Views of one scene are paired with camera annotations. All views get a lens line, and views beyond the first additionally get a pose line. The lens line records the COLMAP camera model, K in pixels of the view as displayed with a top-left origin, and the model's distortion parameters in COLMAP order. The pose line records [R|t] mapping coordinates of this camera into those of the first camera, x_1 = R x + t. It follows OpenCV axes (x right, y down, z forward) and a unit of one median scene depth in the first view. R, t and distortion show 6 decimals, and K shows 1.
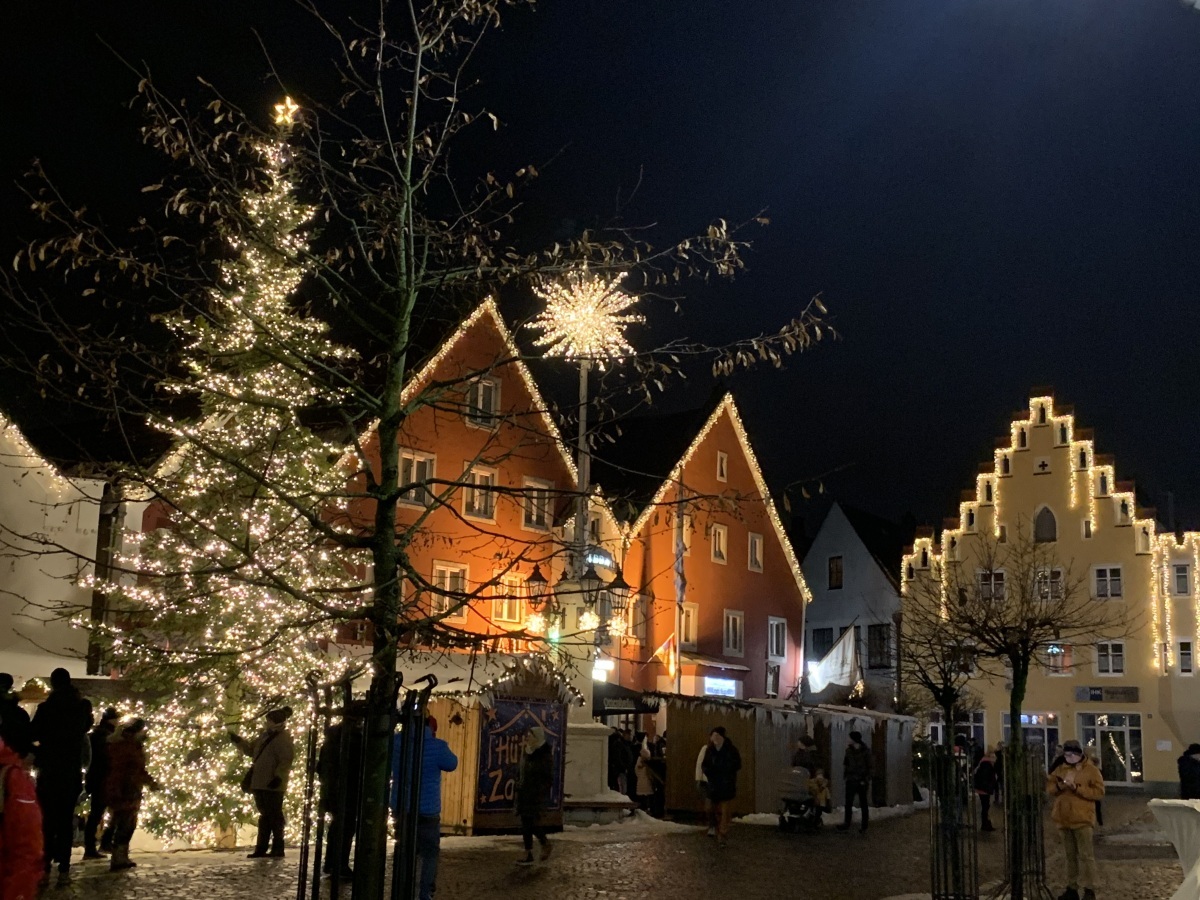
lens RADIAL K [[1580.2, 0, 600.0], [0, 1580.2, 450.0], [0, 0, 1]] dist [0.277363, -1.085303]
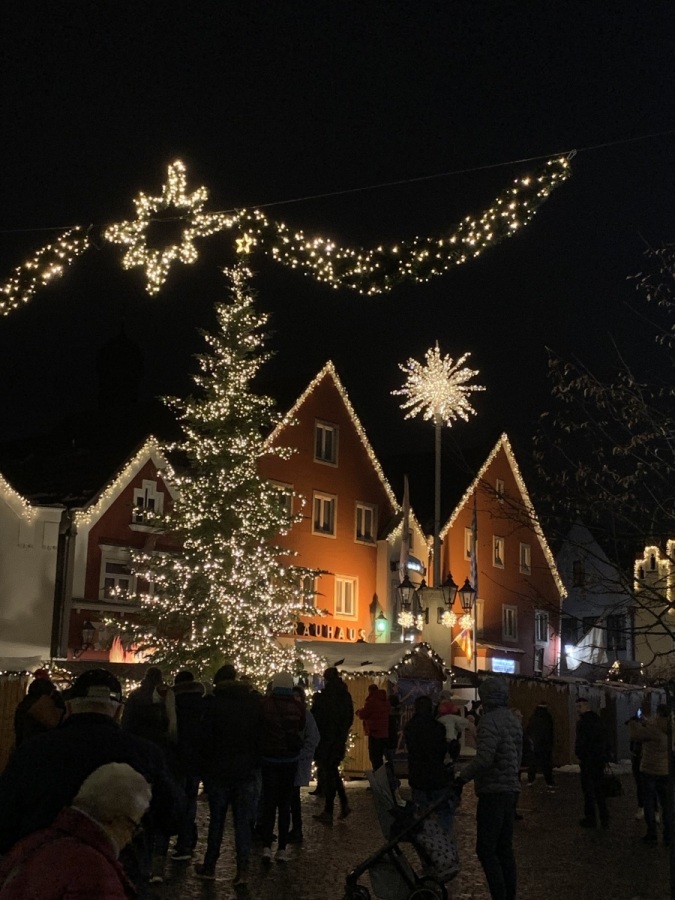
lens RADIAL K [[1309.6, 0, 337.5], [0, 1309.6, 450.0], [0, 0, 1]] dist [0.275040, -1.092655]
pose [[0.999997, -0.000696, -0.002530, -0.087688], [0.000666, 0.999931, -0.011755, -0.017586], [0.002539, 0.011753, 0.999928, -0.090910]]
